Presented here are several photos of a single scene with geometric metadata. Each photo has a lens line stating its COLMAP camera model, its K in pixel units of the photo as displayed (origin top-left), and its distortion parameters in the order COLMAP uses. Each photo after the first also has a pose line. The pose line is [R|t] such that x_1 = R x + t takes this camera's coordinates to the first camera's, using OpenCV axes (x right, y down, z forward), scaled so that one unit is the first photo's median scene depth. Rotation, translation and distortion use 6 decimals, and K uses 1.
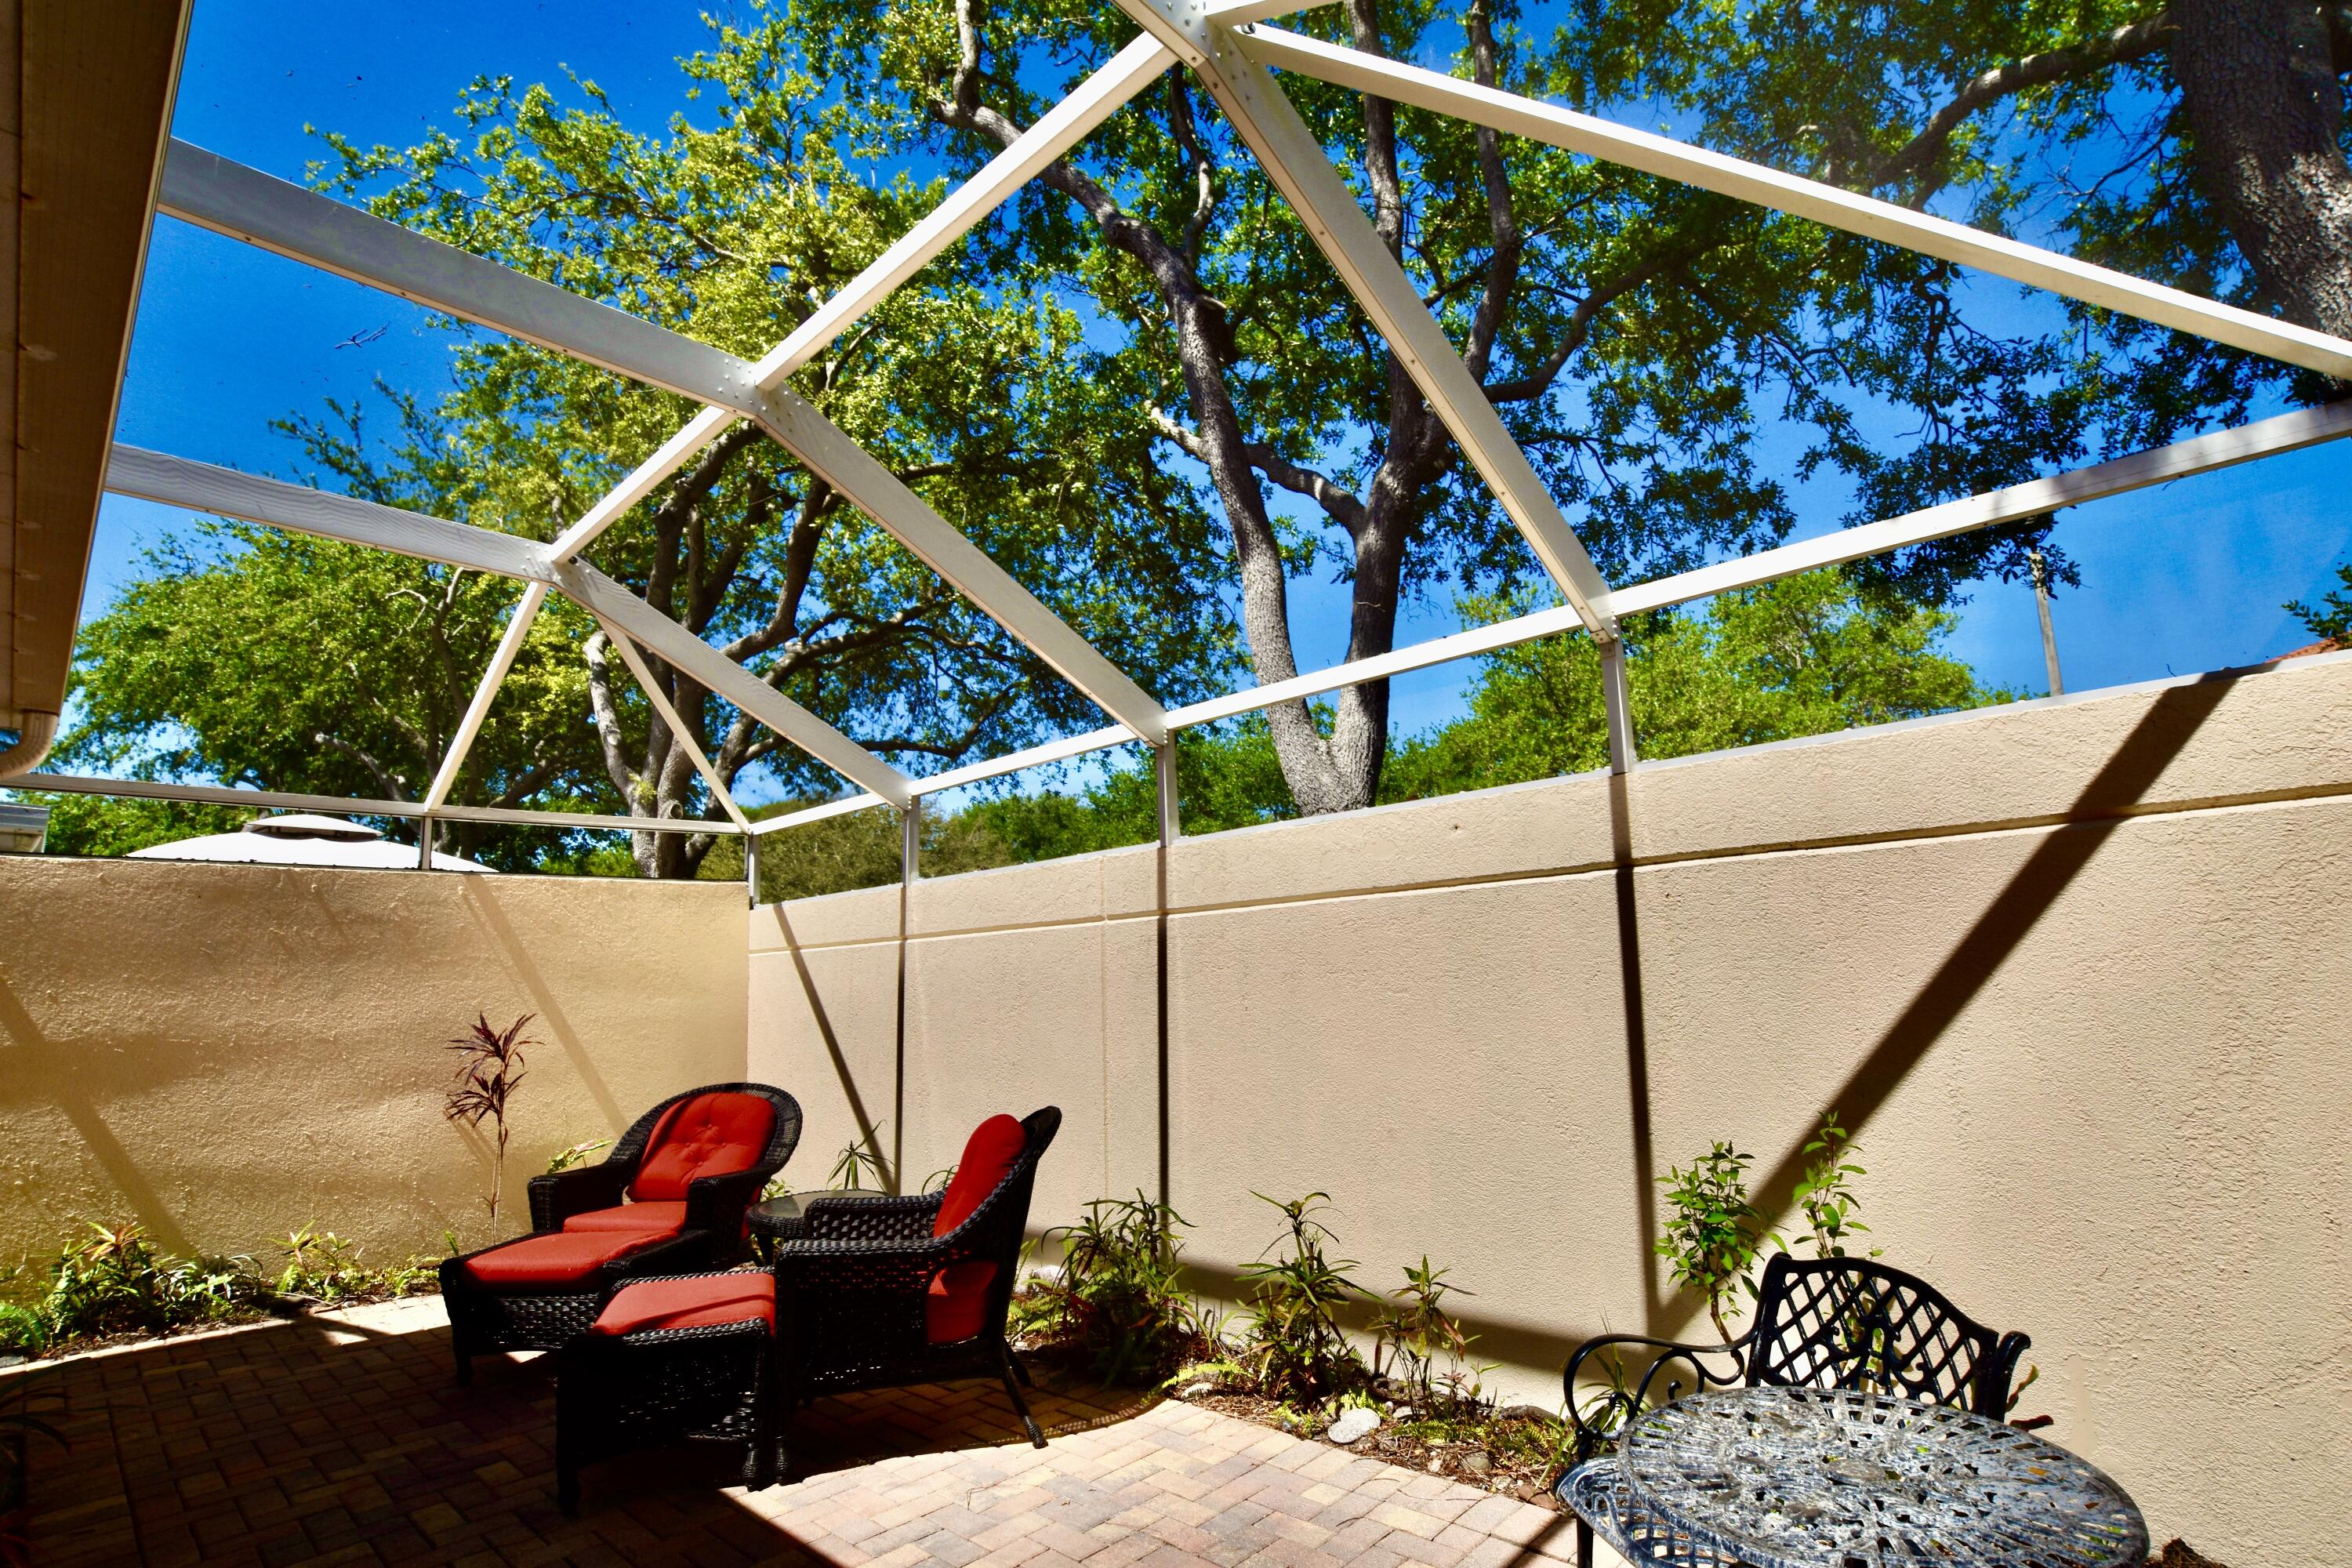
lens RADIAL K [[1092.6, 0, 1206.1], [0, 1092.6, 799.3], [0, 0, 1]] dist [-0.035575, 0.005548]
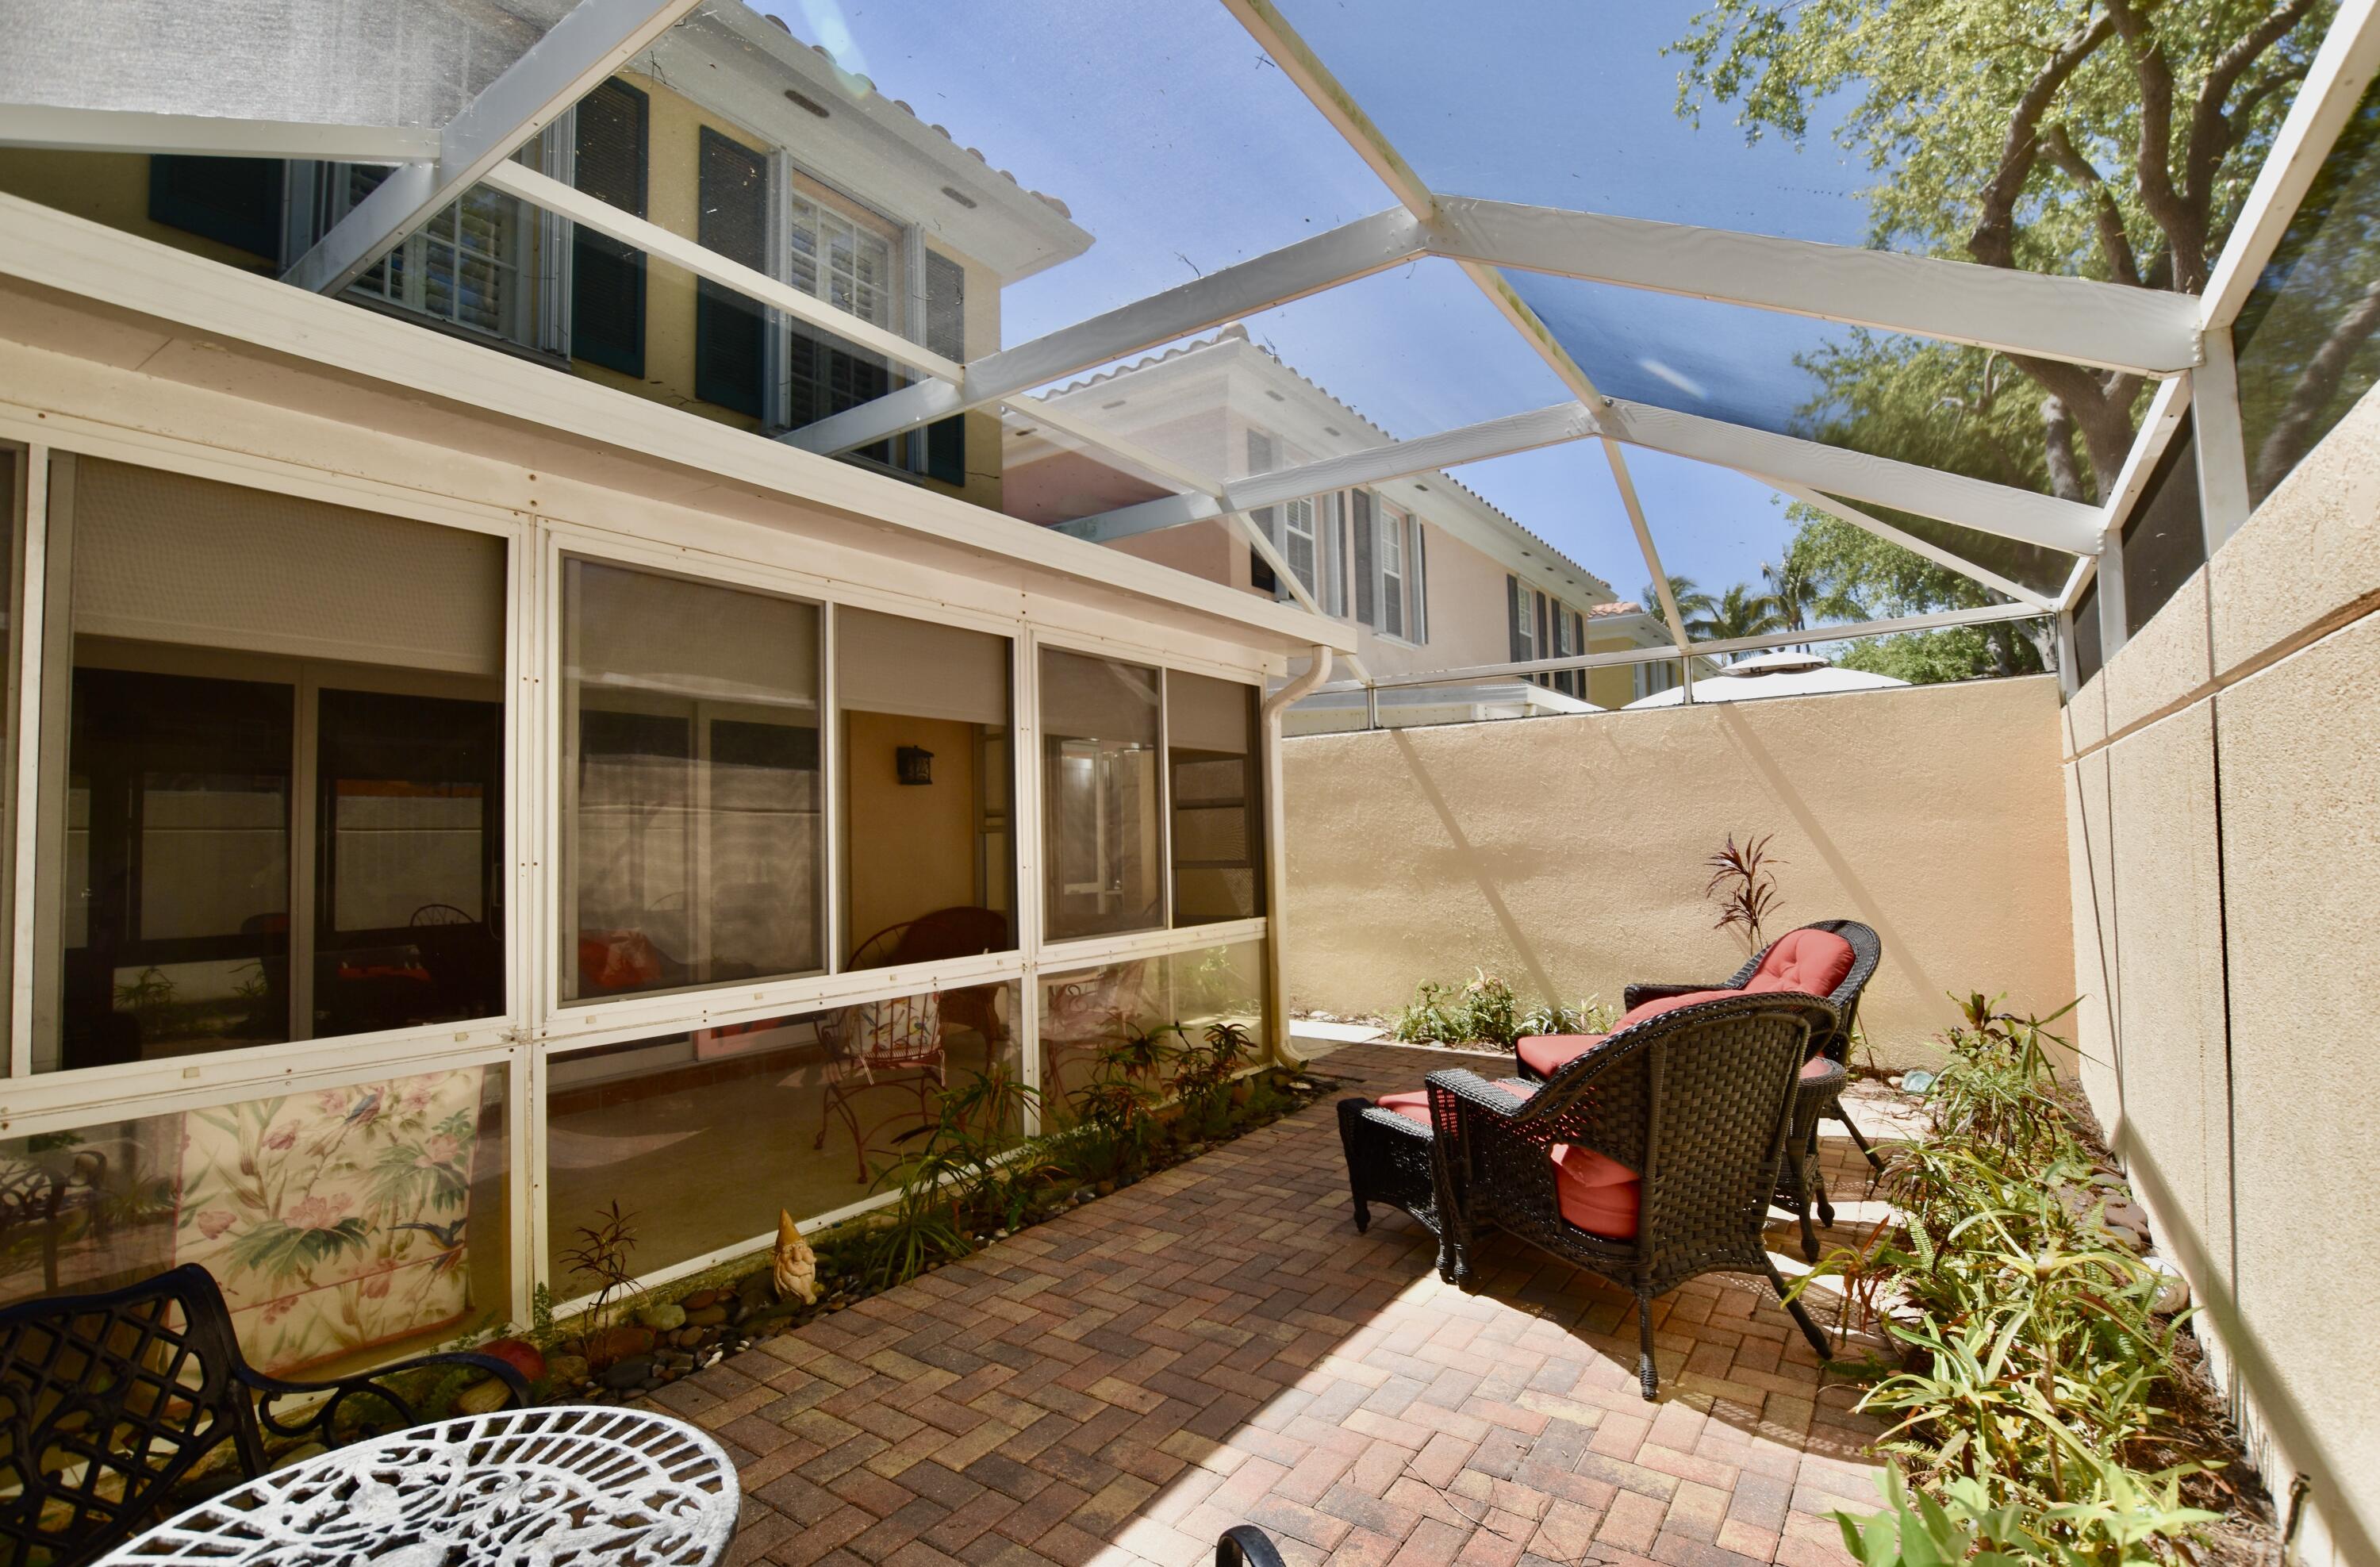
lens RADIAL K [[1105.7, 0, 1202.9], [0, 1105.7, 772.9], [0, 0, 1]] dist [-0.035575, 0.005548]
pose [[0.130767, -0.023851, -0.991126, 0.365017], [0.174228, 0.984705, -0.000709, 0.057608], [0.975984, -0.172590, 0.132923, 0.398047]]
